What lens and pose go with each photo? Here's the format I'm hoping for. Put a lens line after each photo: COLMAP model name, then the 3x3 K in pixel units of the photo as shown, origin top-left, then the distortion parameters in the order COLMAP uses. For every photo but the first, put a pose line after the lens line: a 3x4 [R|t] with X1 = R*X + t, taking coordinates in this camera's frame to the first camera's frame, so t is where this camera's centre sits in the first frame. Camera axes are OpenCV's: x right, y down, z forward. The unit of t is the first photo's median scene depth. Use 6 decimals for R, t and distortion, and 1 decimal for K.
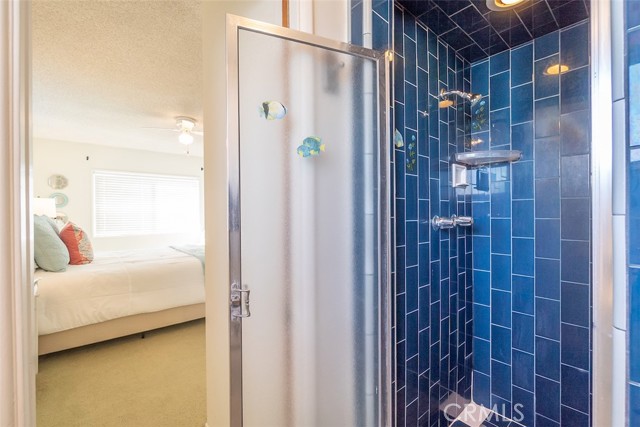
lens RADIAL K [[276.8, 0, 315.6], [0, 276.8, 212.6], [0, 0, 1]] dist [-0.001805, 0.000849]
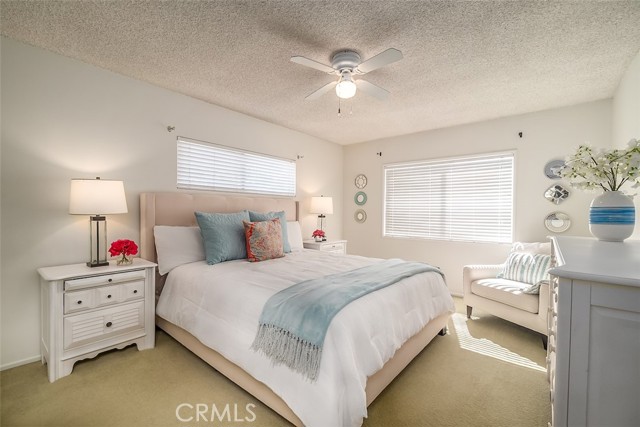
lens RADIAL K [[276.8, 0, 317.1], [0, 276.8, 216.4], [0, 0, 1]] dist [-0.001805, 0.000849]
pose [[0.168481, 0.028606, -0.985290, 0.146063], [-0.010954, 0.999571, 0.027148, -0.002670], [0.985644, 0.006218, 0.168722, 0.903016]]
